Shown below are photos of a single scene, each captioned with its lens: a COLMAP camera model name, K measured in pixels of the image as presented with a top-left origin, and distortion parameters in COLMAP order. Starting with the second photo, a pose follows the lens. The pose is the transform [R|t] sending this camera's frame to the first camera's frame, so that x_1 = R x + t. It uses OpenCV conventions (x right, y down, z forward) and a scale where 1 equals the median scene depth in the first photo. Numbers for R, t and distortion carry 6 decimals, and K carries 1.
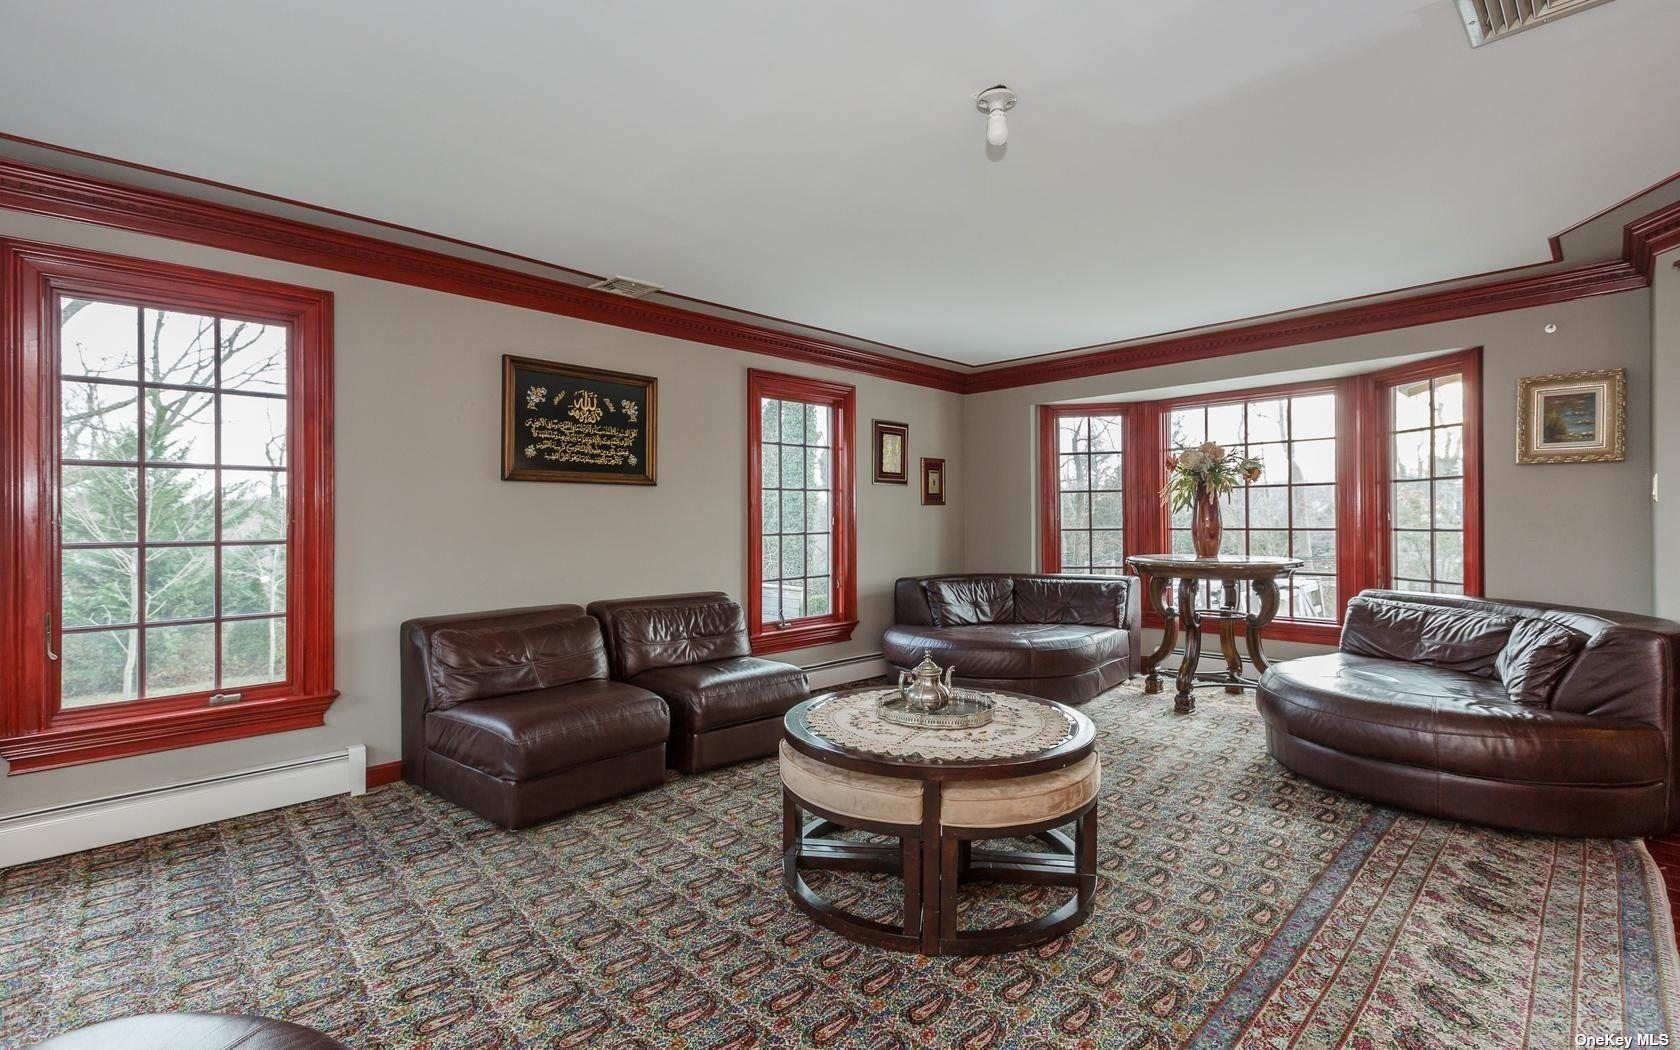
lens RADIAL K [[747.0, 0, 827.9], [0, 747.0, 514.8], [0, 0, 1]] dist [-0.002639, -0.000027]
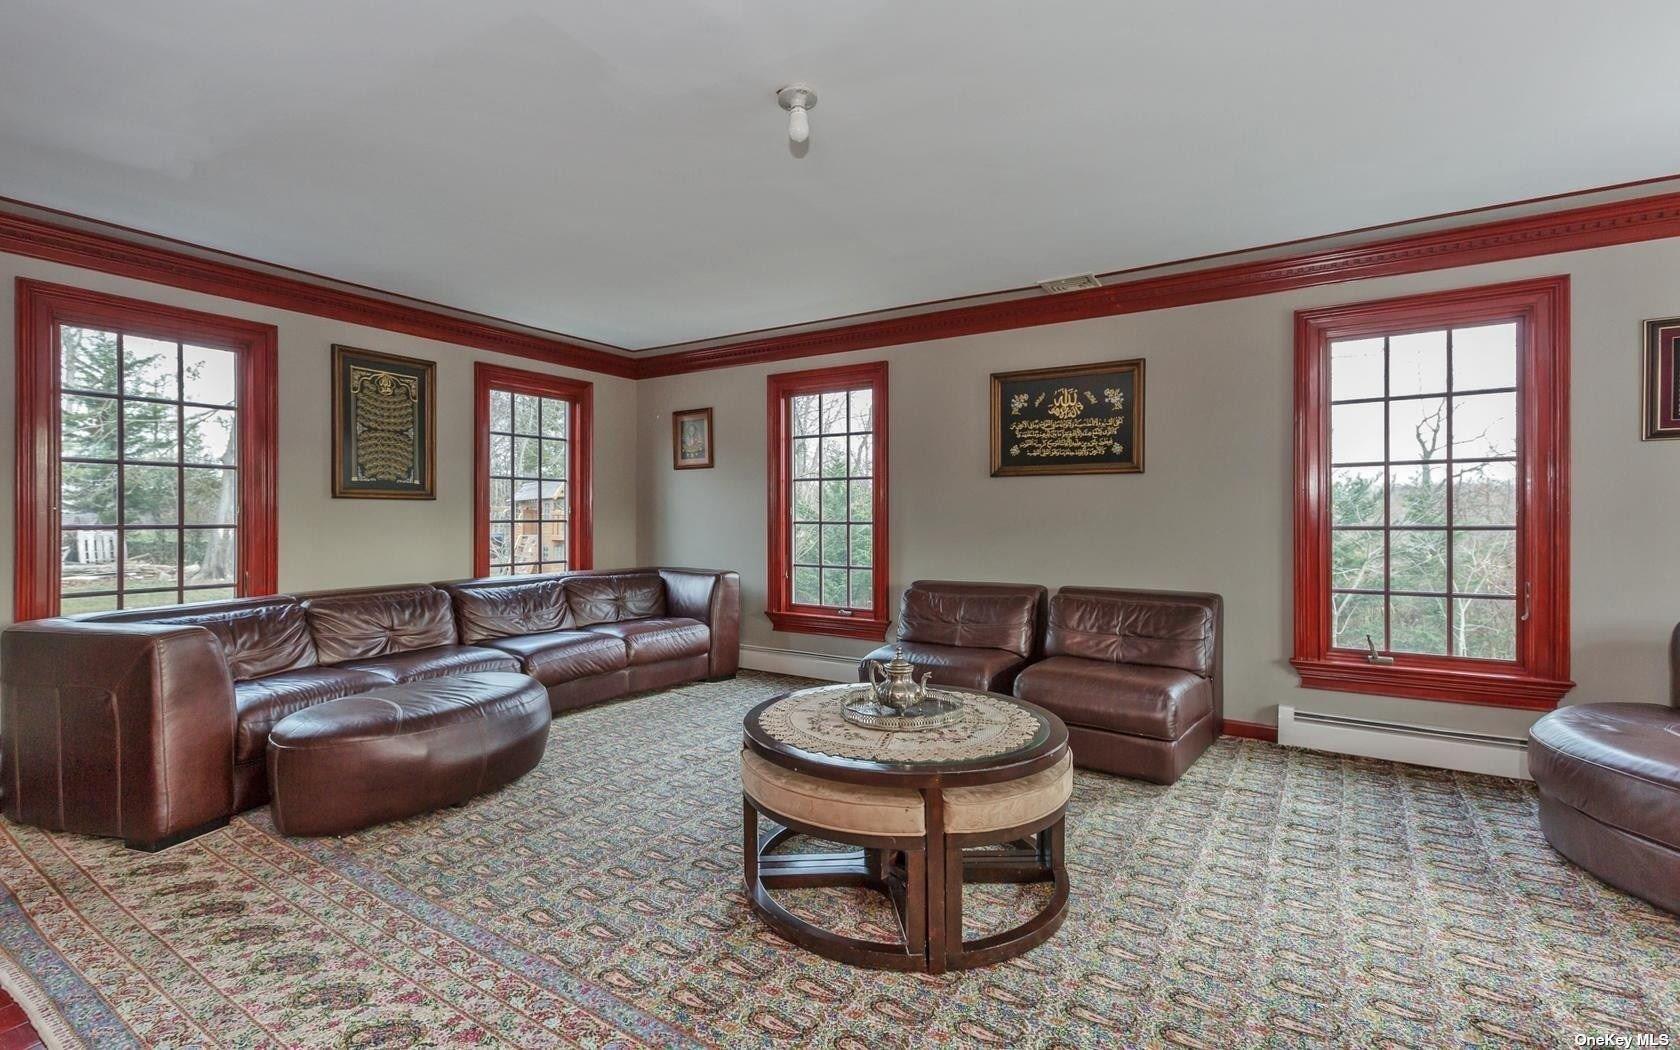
lens RADIAL K [[747.0, 0, 827.9], [0, 747.0, 514.8], [0, 0, 1]] dist [-0.002639, -0.000027]
pose [[0.233577, 0.008293, -0.972303, 0.661371], [0.007769, 0.999916, 0.010395, 0.001085], [0.972307, -0.009982, 0.233493, 0.434370]]
